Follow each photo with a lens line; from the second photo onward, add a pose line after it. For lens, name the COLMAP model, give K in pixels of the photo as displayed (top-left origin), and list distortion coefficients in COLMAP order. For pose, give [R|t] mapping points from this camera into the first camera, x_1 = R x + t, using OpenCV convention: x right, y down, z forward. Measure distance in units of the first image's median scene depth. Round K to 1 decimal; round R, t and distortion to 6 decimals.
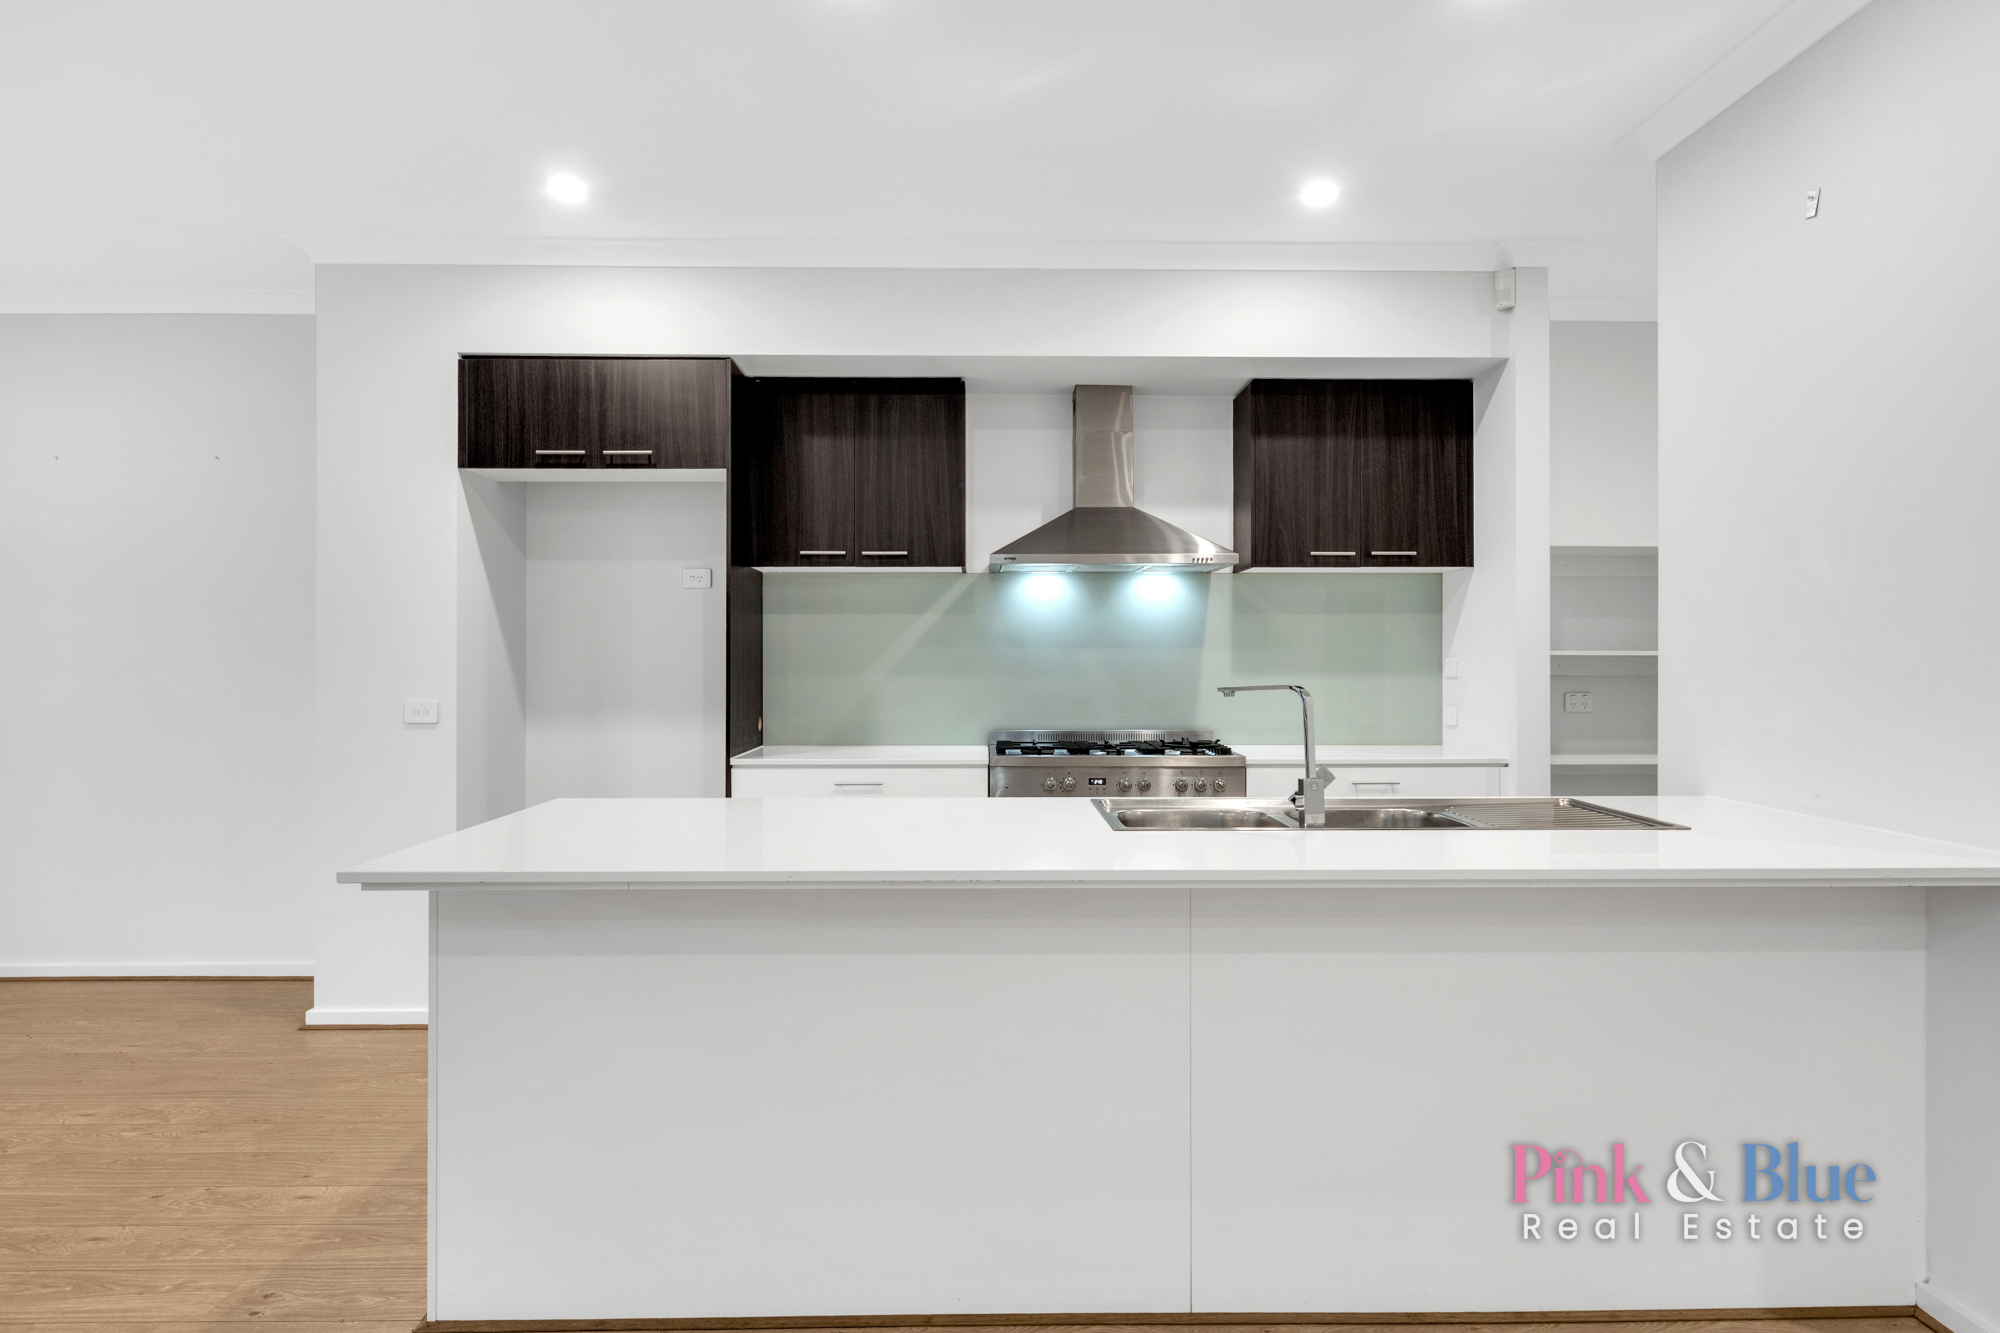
lens RADIAL K [[1133.0, 0, 981.1], [0, 1133.0, 631.9], [0, 0, 1]] dist [0.002565, 0.000864]
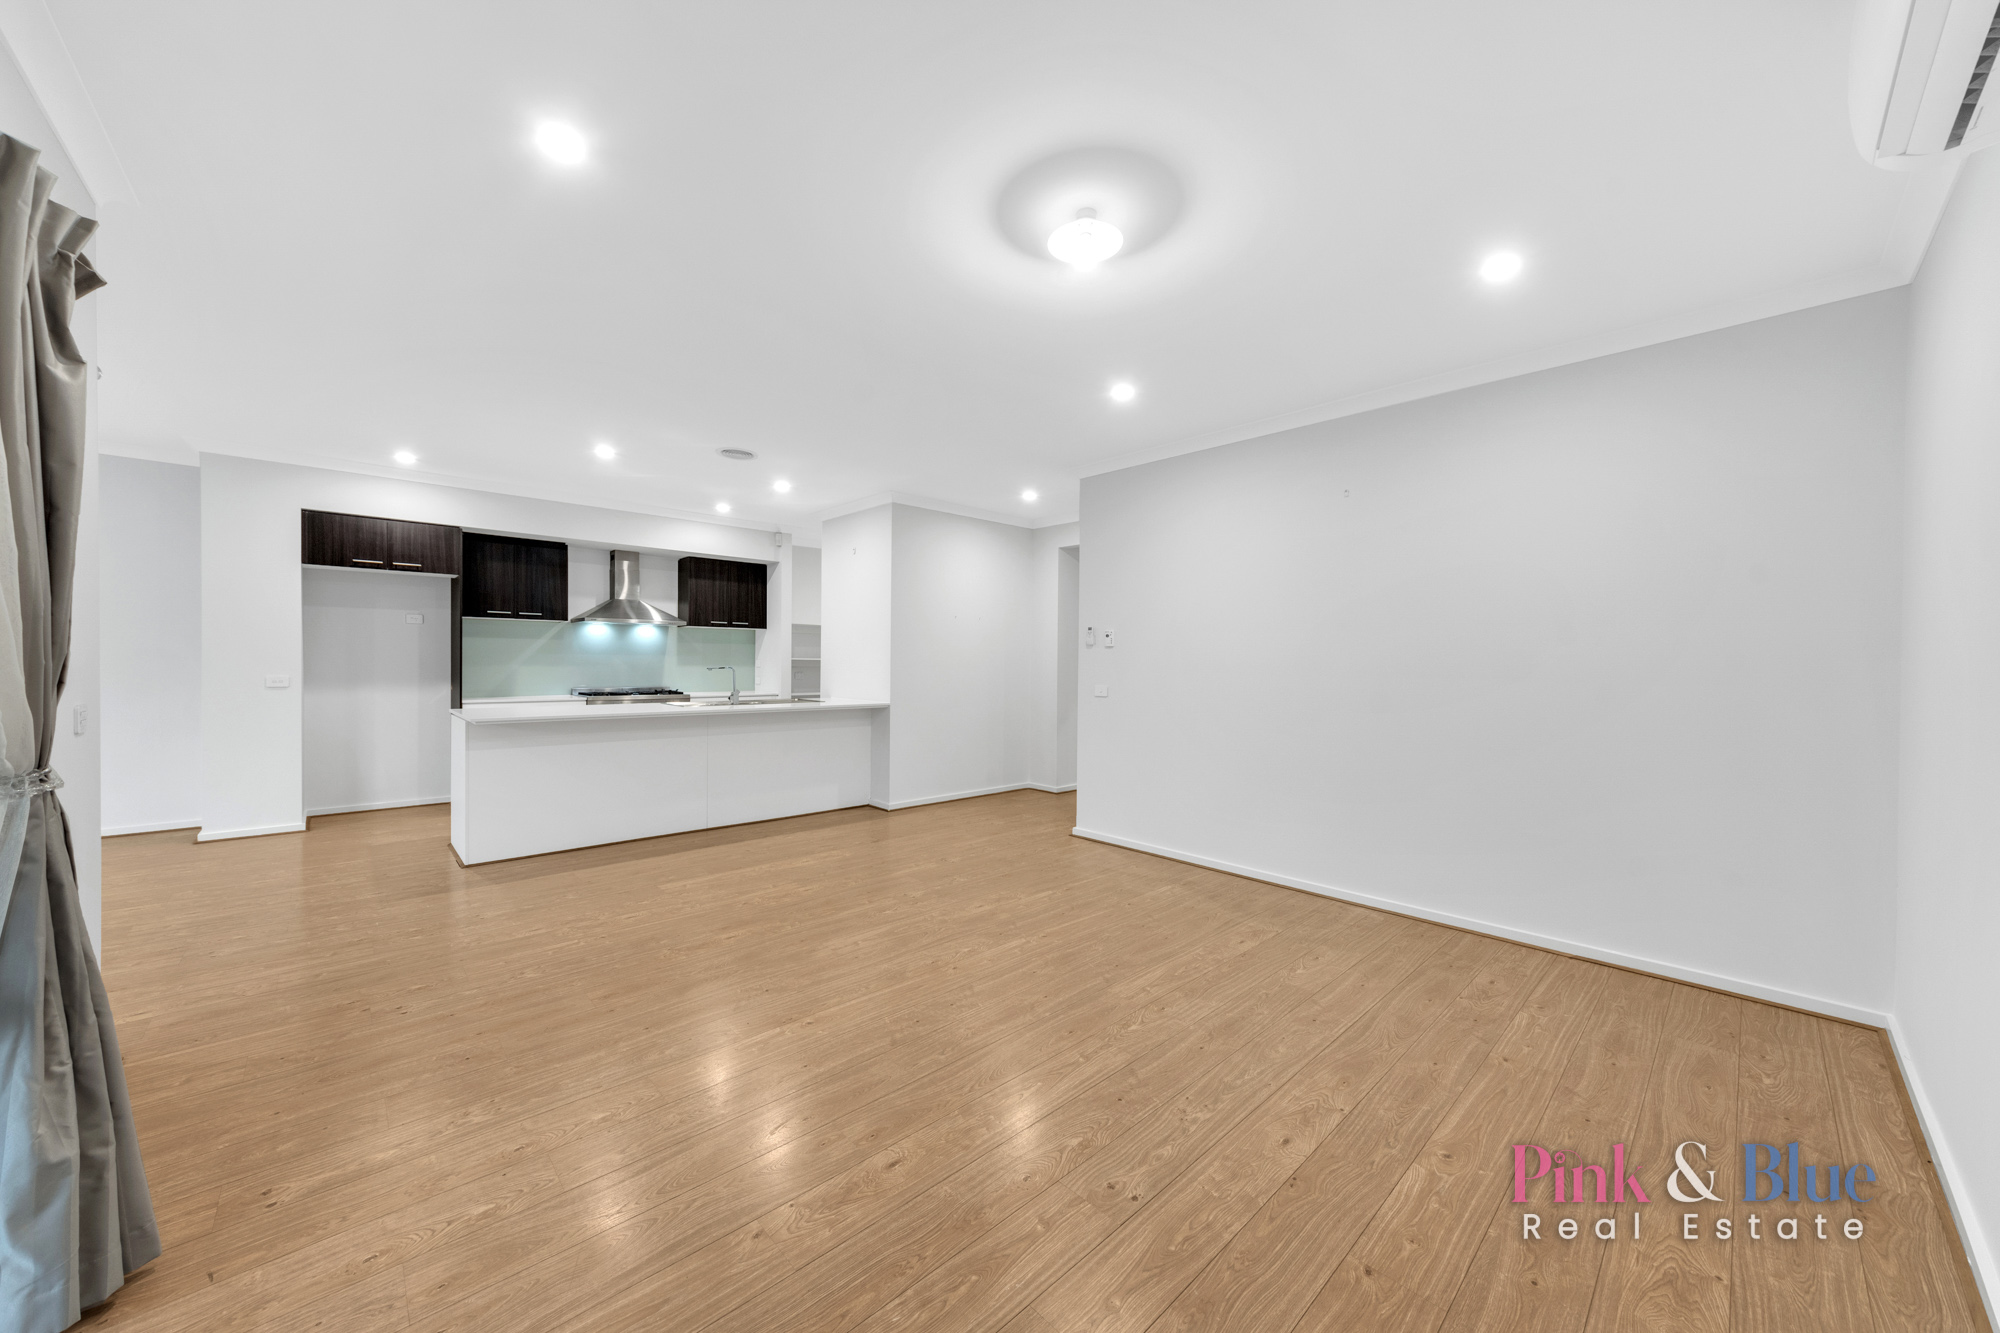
lens RADIAL K [[695.6, 0, 993.5], [0, 695.6, 660.2], [0, 0, 1]] dist [0.007794, -0.003281]
pose [[0.747540, 0.010802, 0.664129, -0.329070], [-0.018440, 0.999820, 0.004493, 0.004627], [-0.663961, -0.015605, 0.747604, -0.754367]]
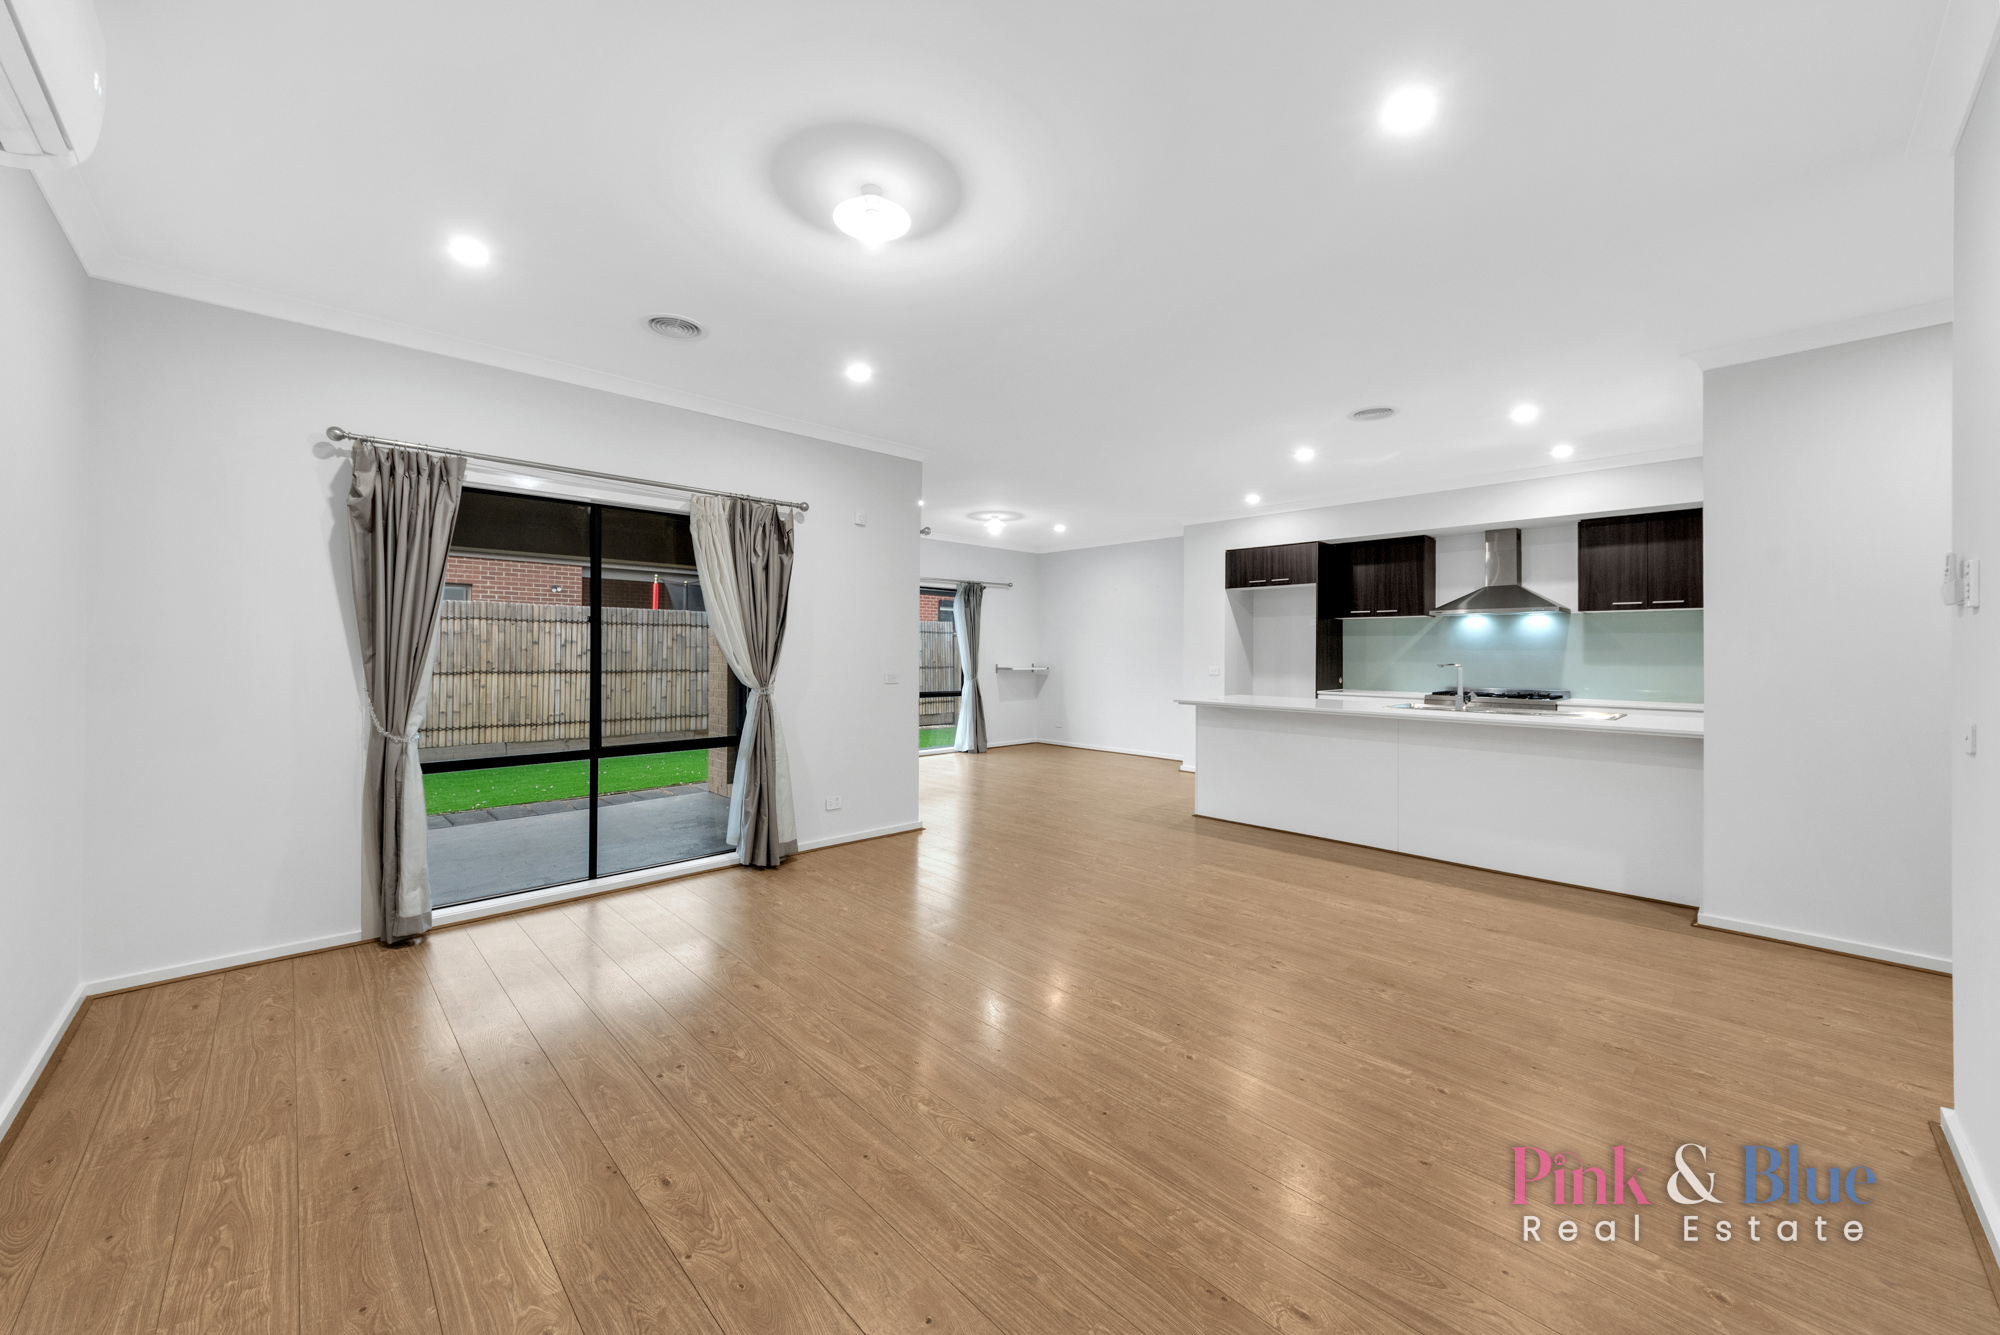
lens RADIAL K [[739.4, 0, 1004.8], [0, 739.4, 654.2], [0, 0, 1]] dist [0.007699, 0.000159]
pose [[0.687418, 0.006695, -0.726231, 0.509695], [0.001730, 0.999940, 0.010855, 0.004982], [0.726260, -0.008718, 0.687365, -0.700783]]
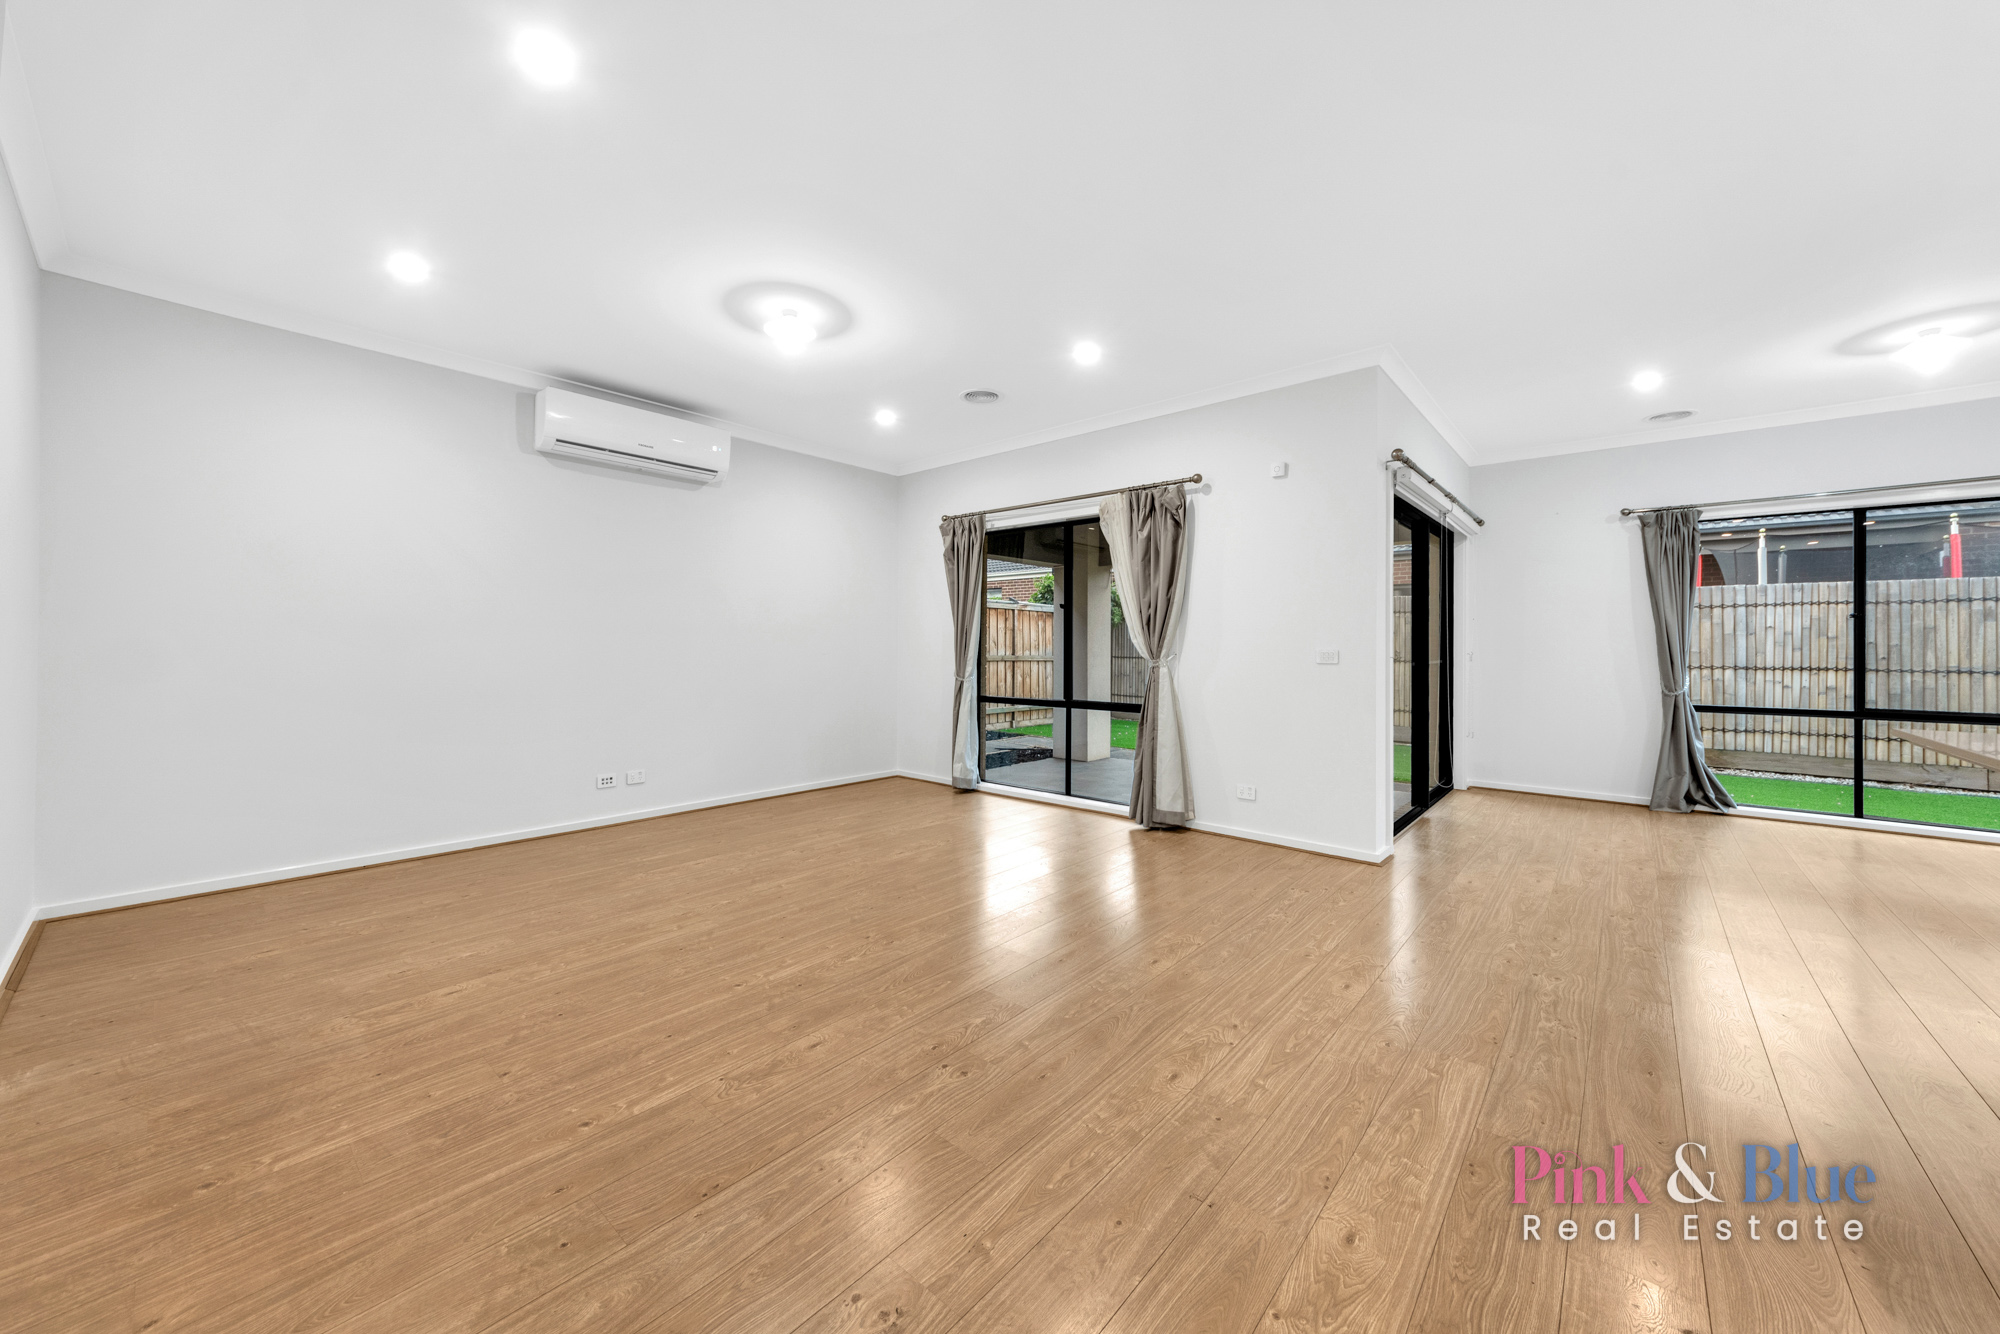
lens RADIAL K [[739.4, 0, 1004.8], [0, 739.4, 653.7], [0, 0, 1]] dist [0.007699, 0.000159]
pose [[-0.671223, 0.002743, -0.741250, 0.496574], [0.004496, 0.999990, -0.000372, 0.050381], [0.741242, -0.003582, -0.671229, 0.300031]]
